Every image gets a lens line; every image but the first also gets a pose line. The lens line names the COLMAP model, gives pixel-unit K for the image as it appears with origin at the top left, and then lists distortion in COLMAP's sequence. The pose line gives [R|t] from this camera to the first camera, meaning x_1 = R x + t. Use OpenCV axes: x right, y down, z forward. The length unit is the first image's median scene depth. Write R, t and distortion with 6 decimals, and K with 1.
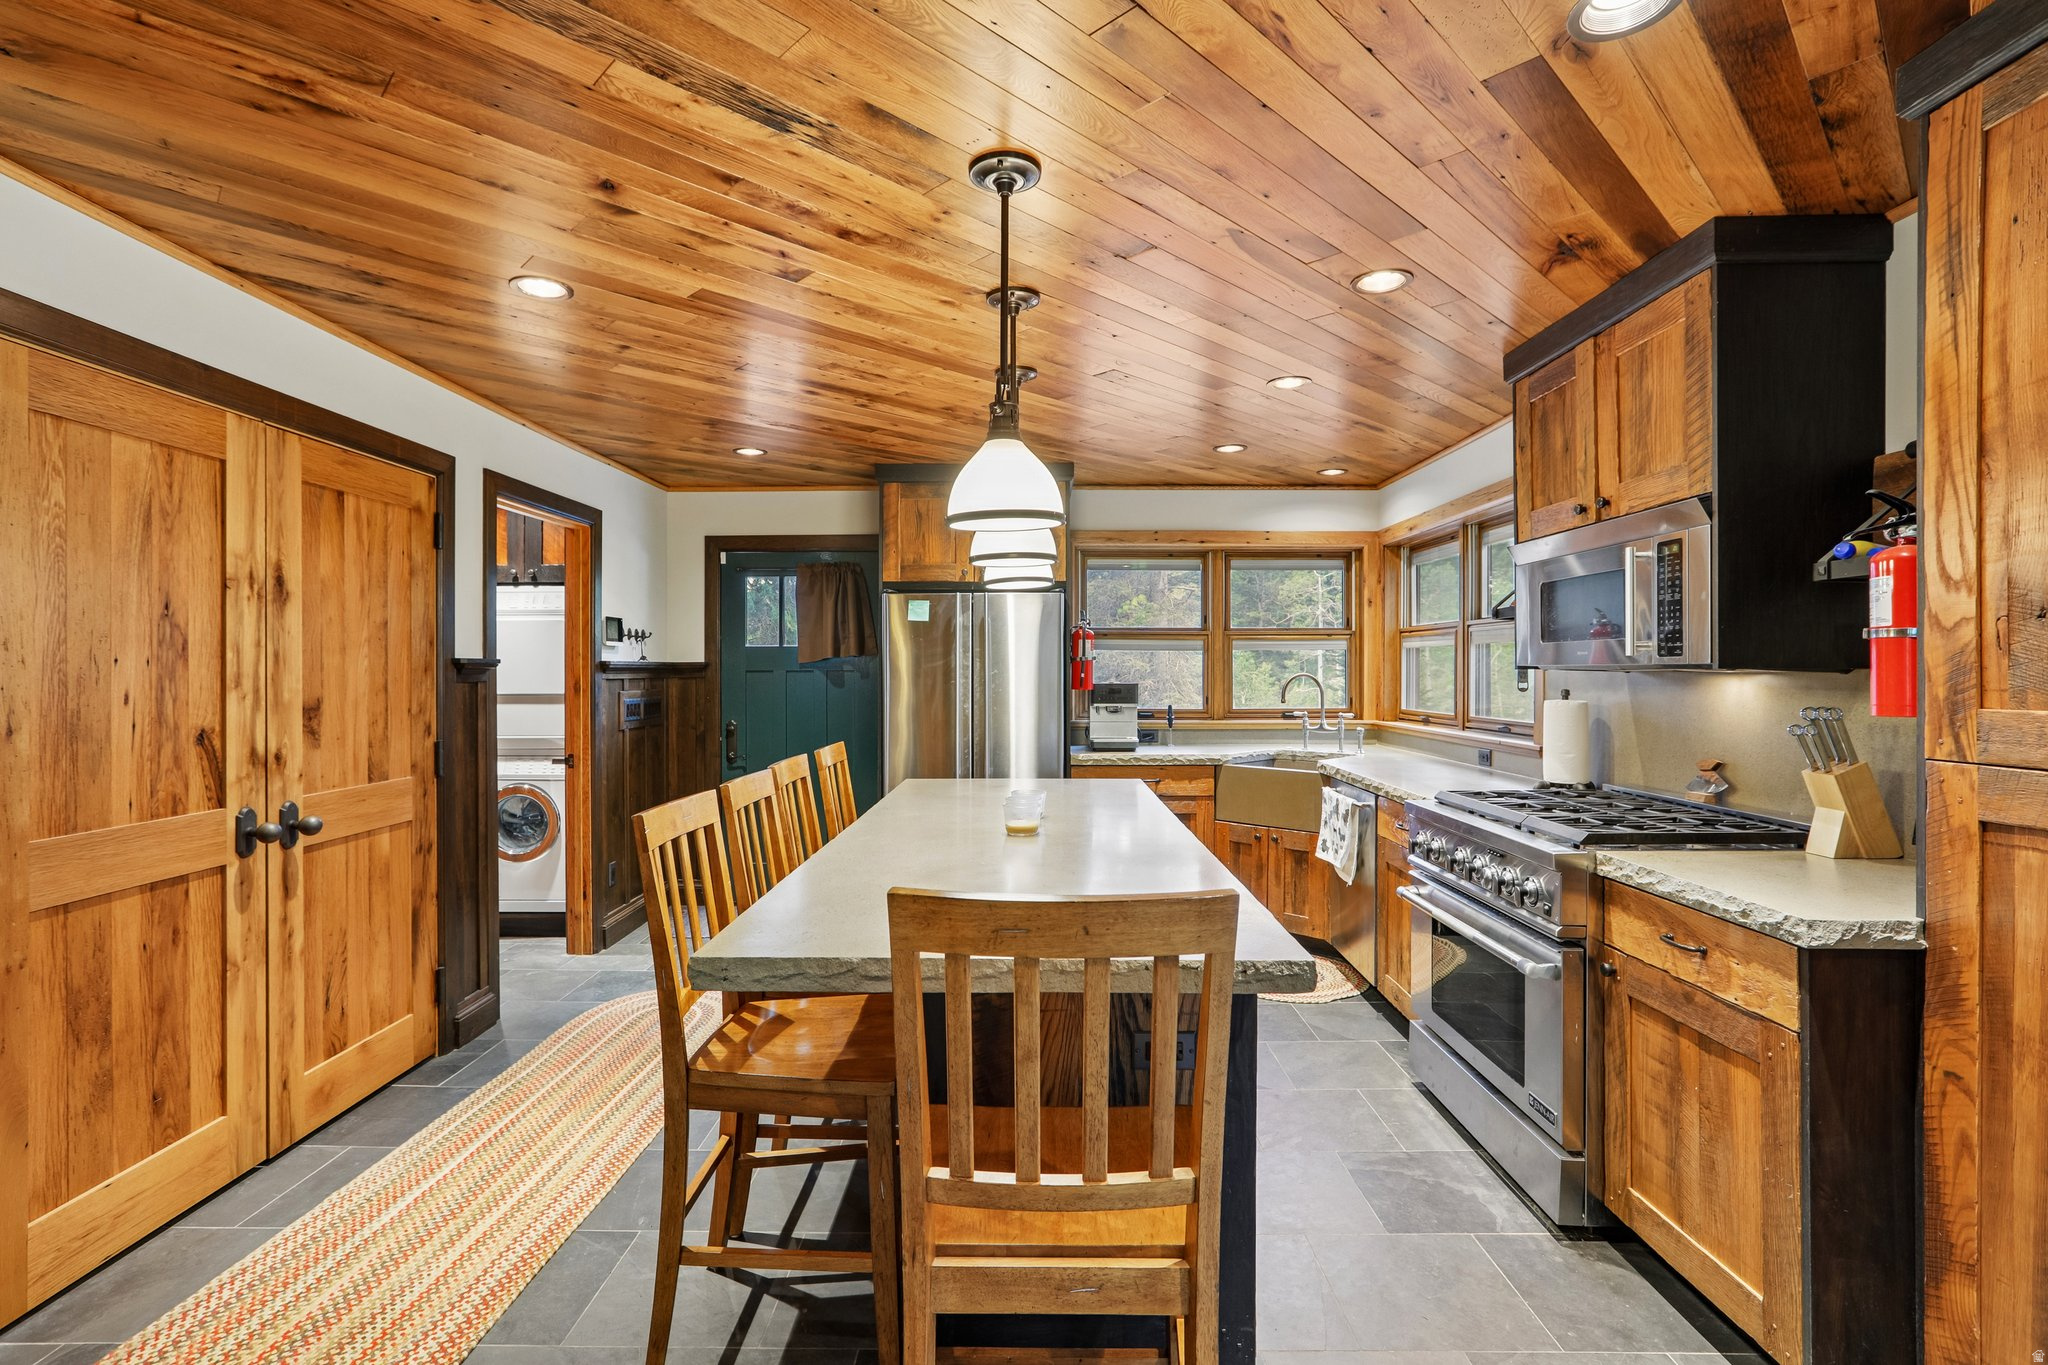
lens RADIAL K [[968.6, 0, 1017.7], [0, 968.6, 674.3], [0, 0, 1]] dist [-0.030787, 0.019529]
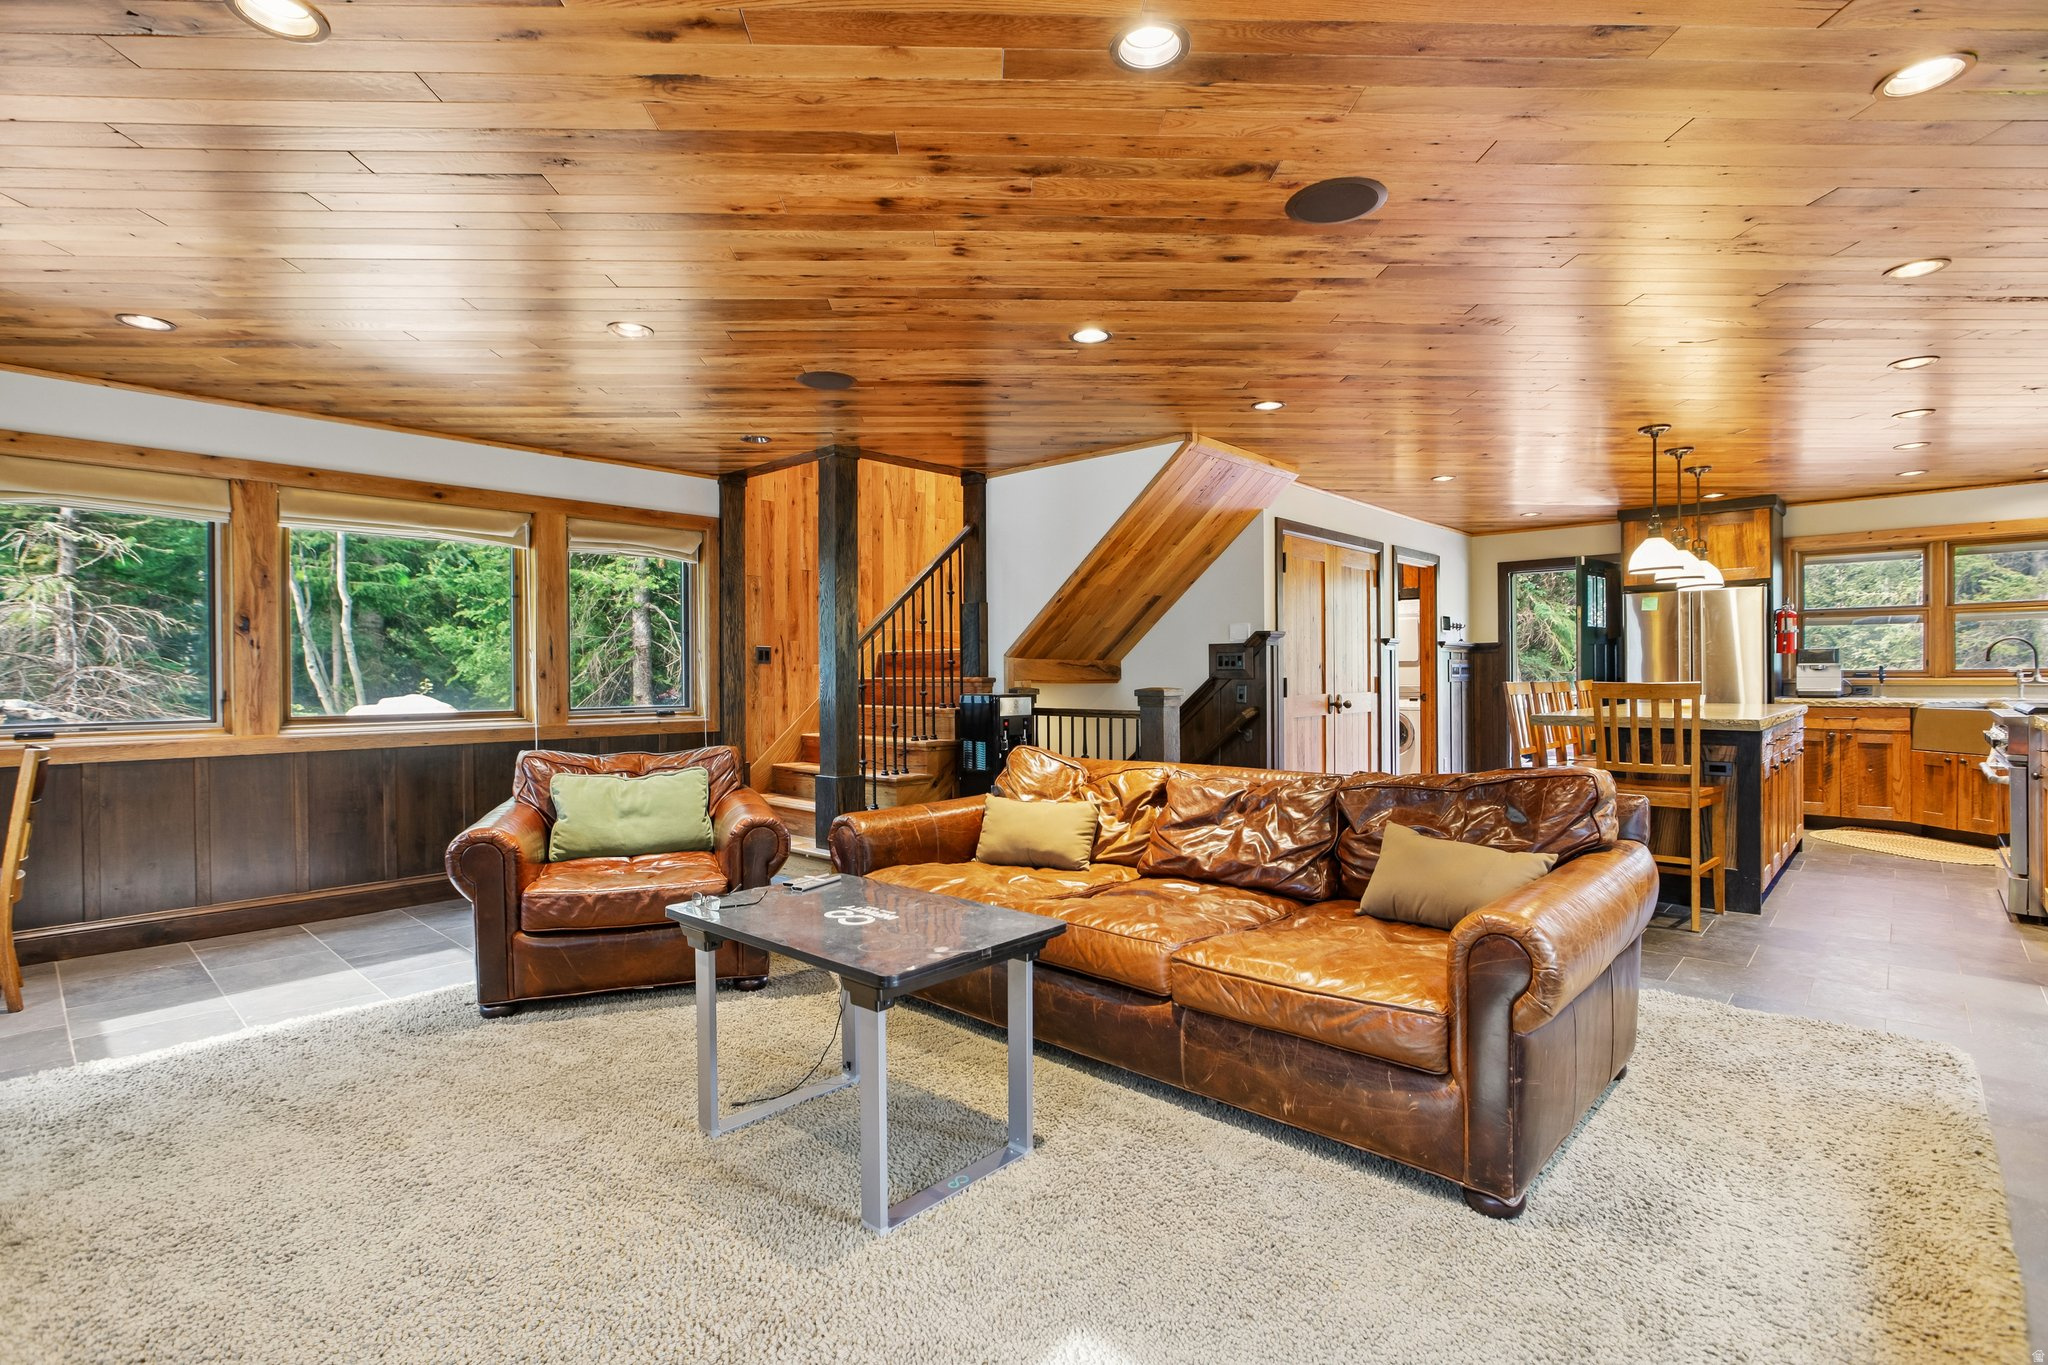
lens RADIAL K [[974.5, 0, 1024.0], [0, 974.5, 682.5], [0, 0, 1]] dist [-0.010263, 0.000255]
pose [[0.743829, -0.000932, -0.668370, 0.337242], [0.005032, 0.999979, 0.004205, 0.087029], [0.668351, -0.006491, 0.743817, -1.460244]]
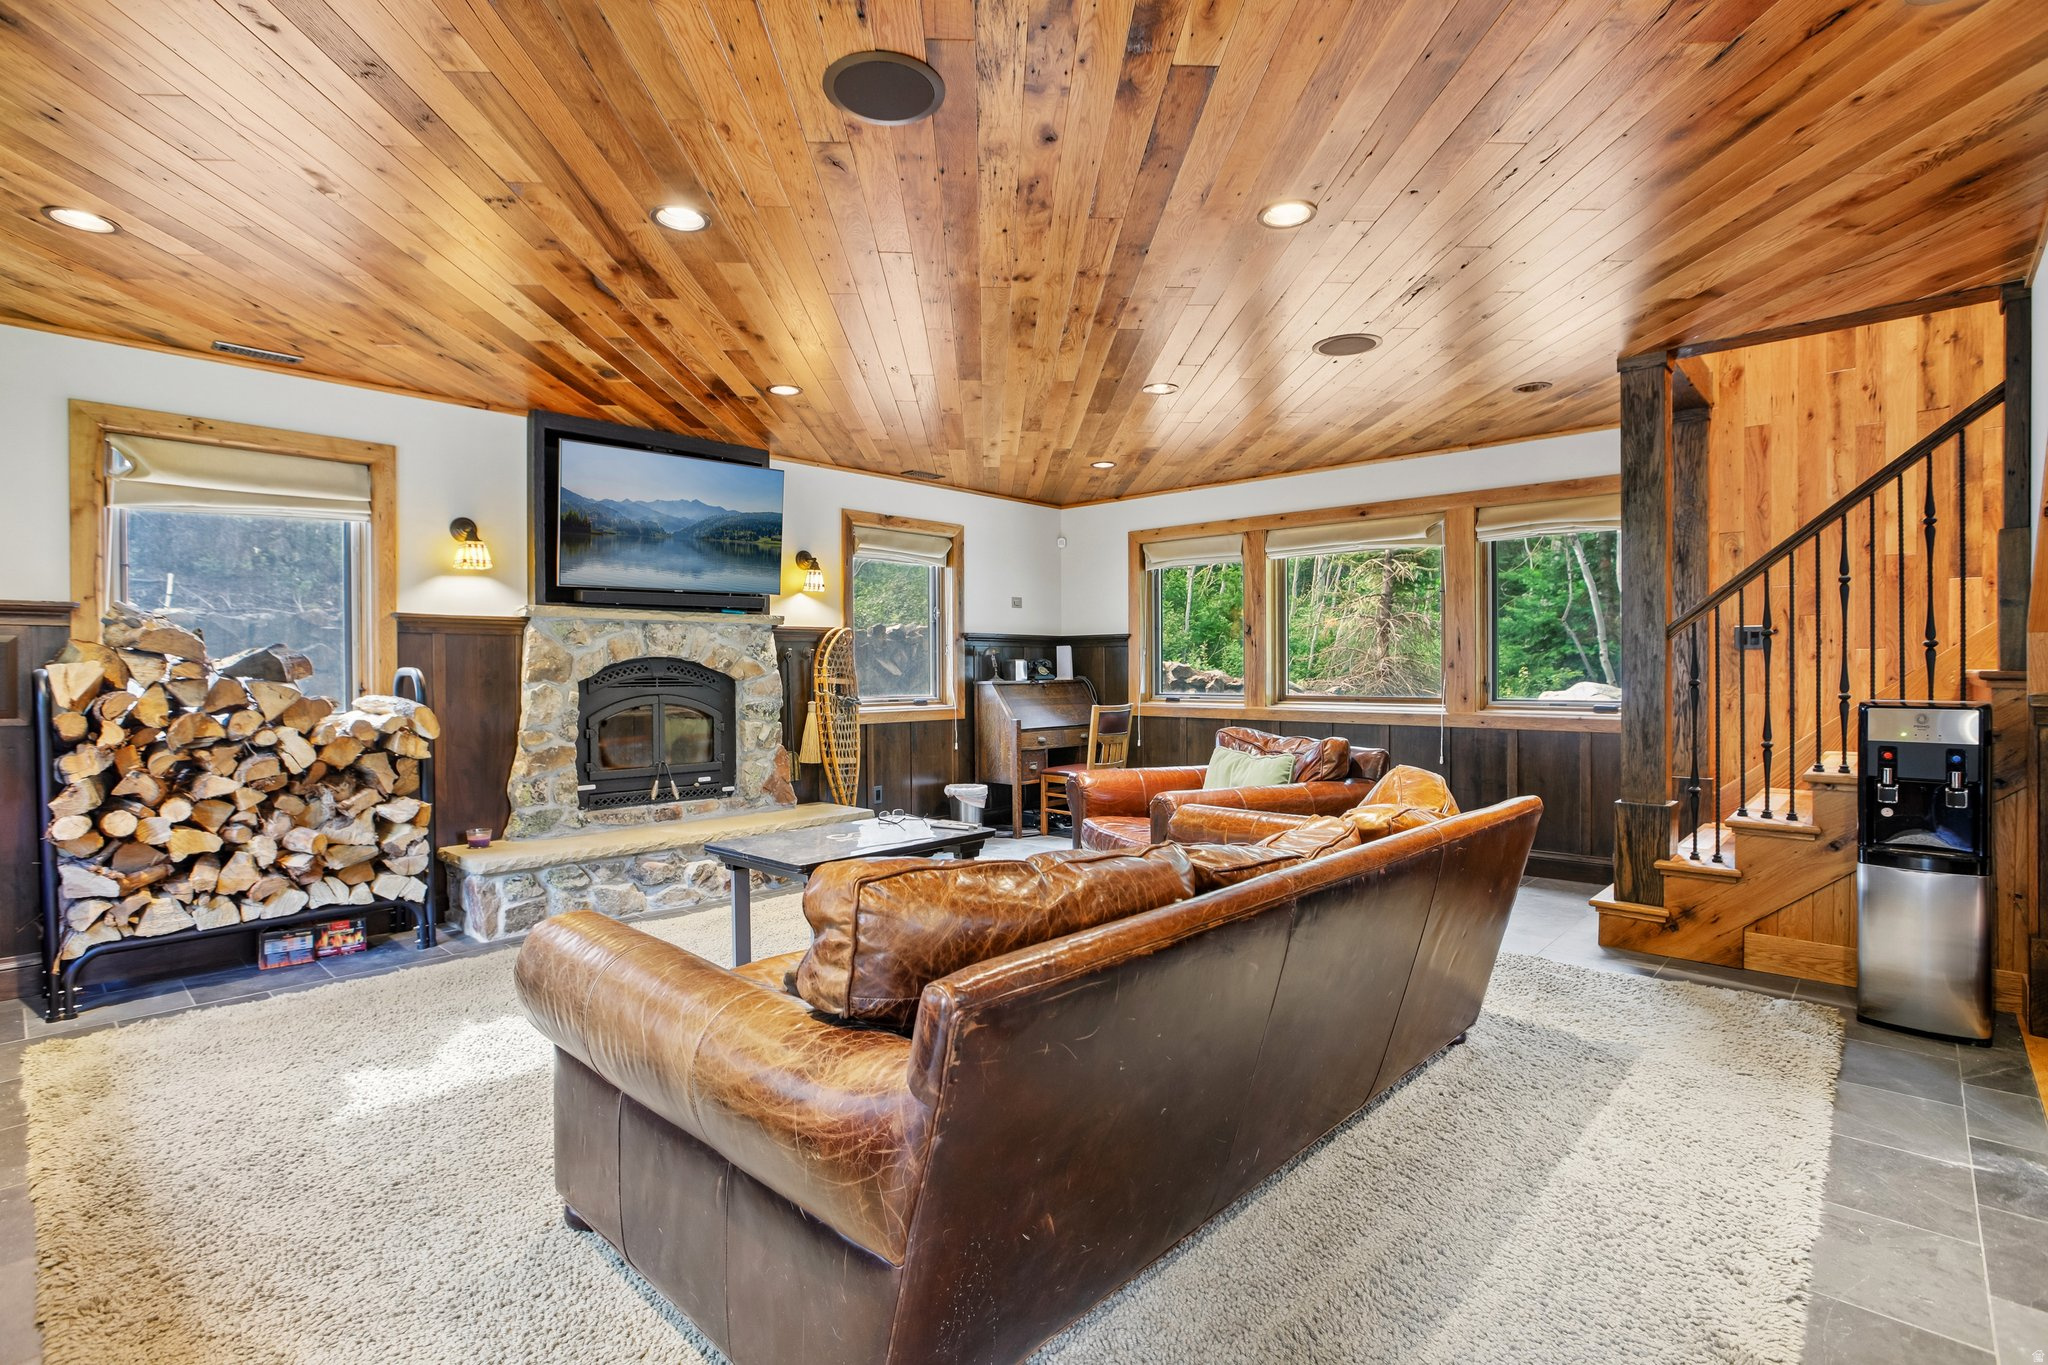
lens RADIAL K [[978.4, 0, 1020.5], [0, 978.4, 676.5], [0, 0, 1]] dist [-0.044148, 0.030552]
pose [[-0.668888, 0.008711, -0.743312, 0.434890], [0.002012, 0.999949, 0.009909, 0.078425], [0.743360, 0.005133, -0.668872, 0.076586]]
